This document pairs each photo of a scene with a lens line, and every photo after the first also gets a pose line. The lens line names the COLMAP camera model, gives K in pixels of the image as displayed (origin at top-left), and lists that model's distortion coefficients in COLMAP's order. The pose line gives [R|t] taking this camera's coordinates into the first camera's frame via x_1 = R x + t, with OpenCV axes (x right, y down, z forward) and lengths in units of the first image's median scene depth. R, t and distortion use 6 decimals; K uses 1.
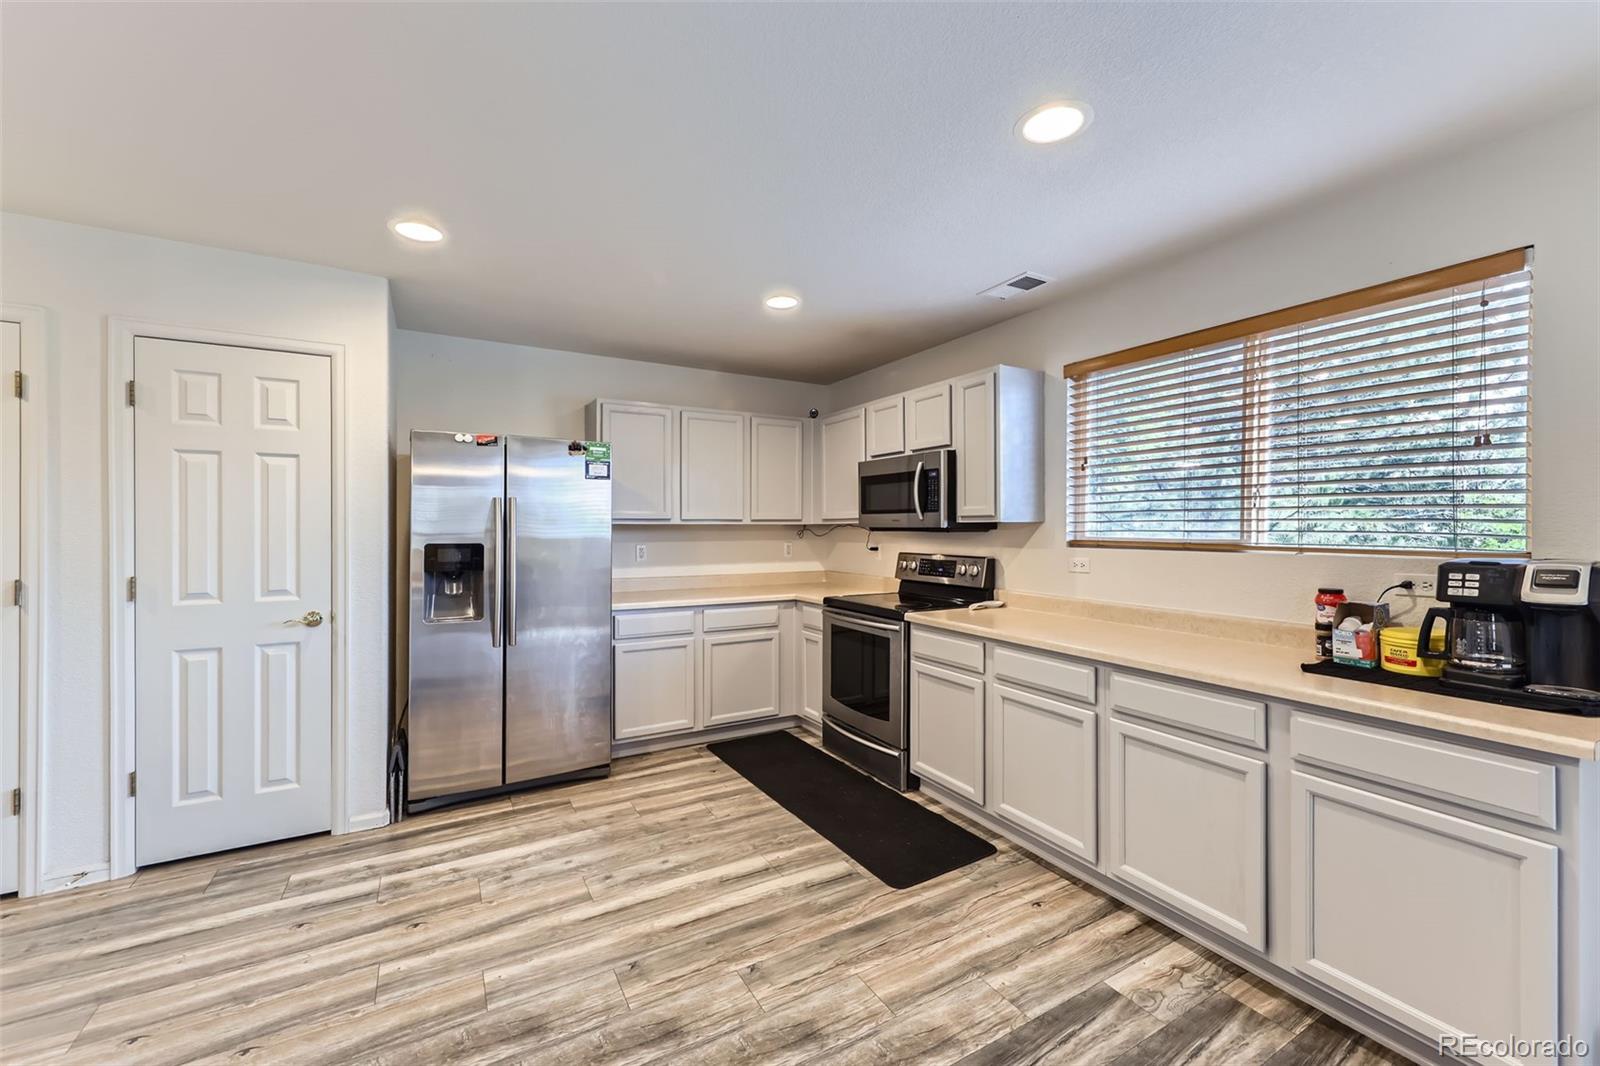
lens RADIAL K [[632.5, 0, 794.0], [0, 632.5, 526.6], [0, 0, 1]] dist [0.002037, -0.000129]
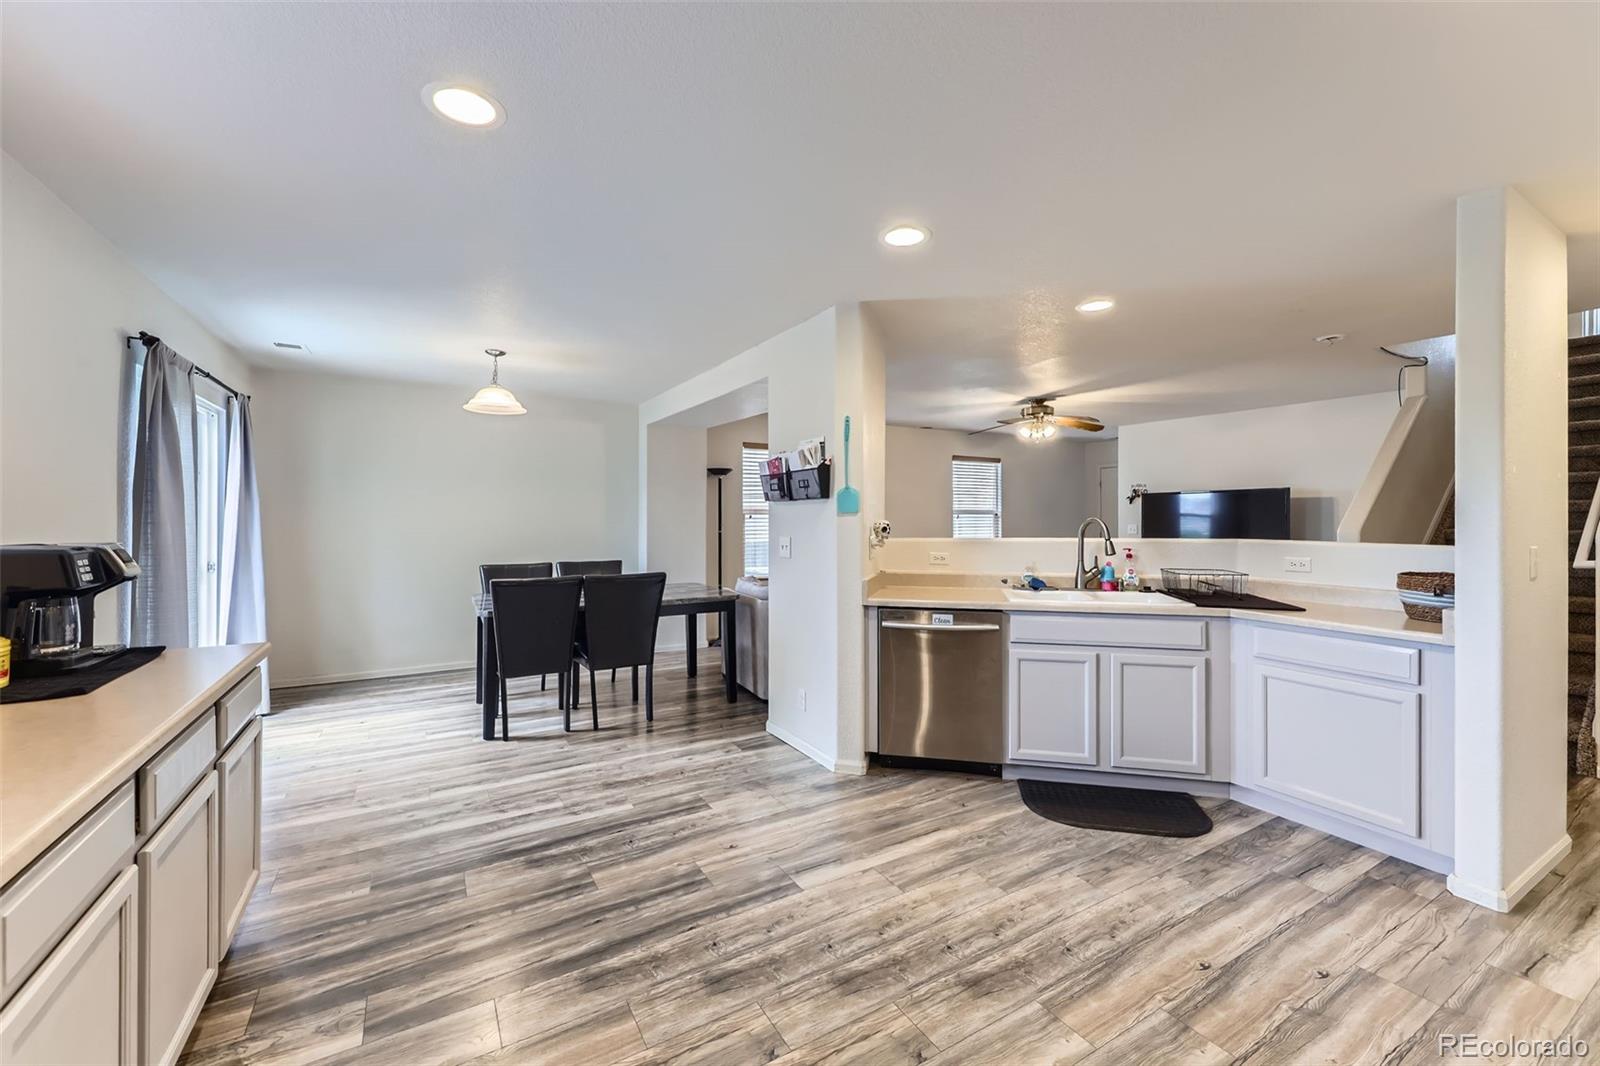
lens RADIAL K [[641.5, 0, 792.3], [0, 641.5, 519.4], [0, 0, 1]] dist [0.002396, 0.000018]
pose [[-0.999956, -0.002001, -0.009200, -0.060150], [-0.002022, 0.999995, 0.002345, 0.004285], [0.009195, 0.002363, -0.999955, 1.332868]]
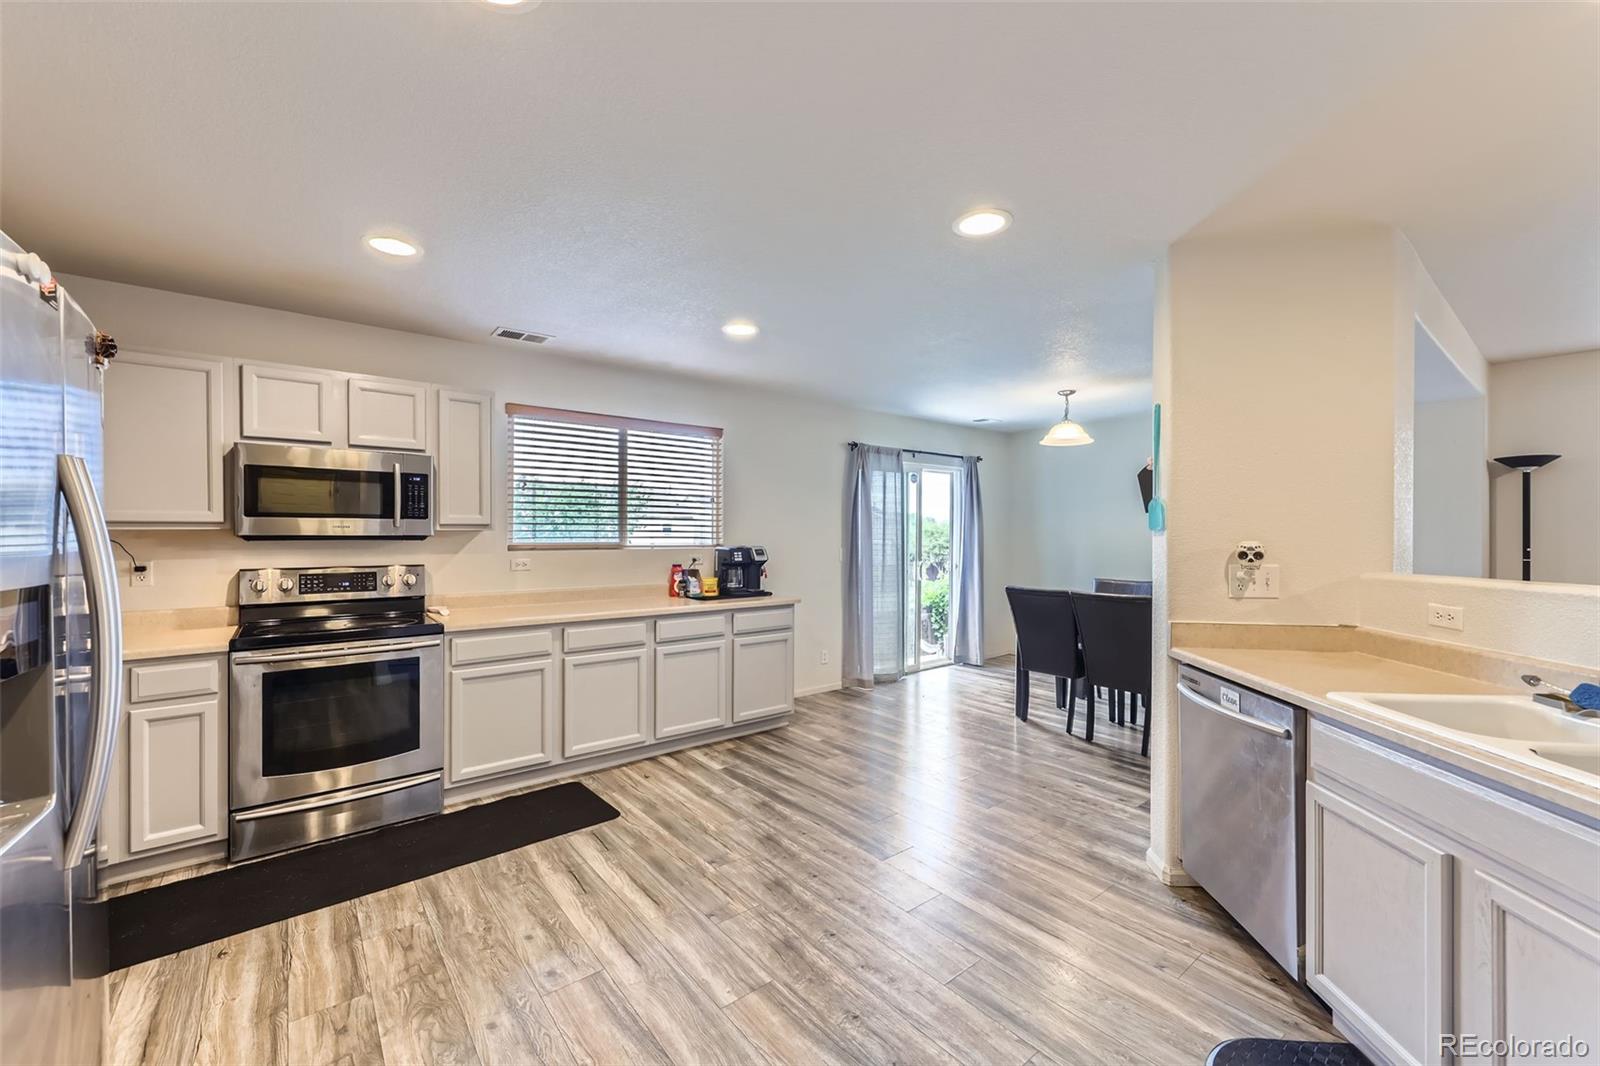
lens RADIAL K [[634.4, 0, 800.0], [0, 634.4, 533.0], [0, 0, 1]] dist [0.000073, -0.000160]
pose [[-0.155234, 0.000138, 0.987878, -1.043823], [-0.000557, 1.000000, -0.000227, -0.002945], [-0.987878, -0.000585, -0.155234, 0.747714]]
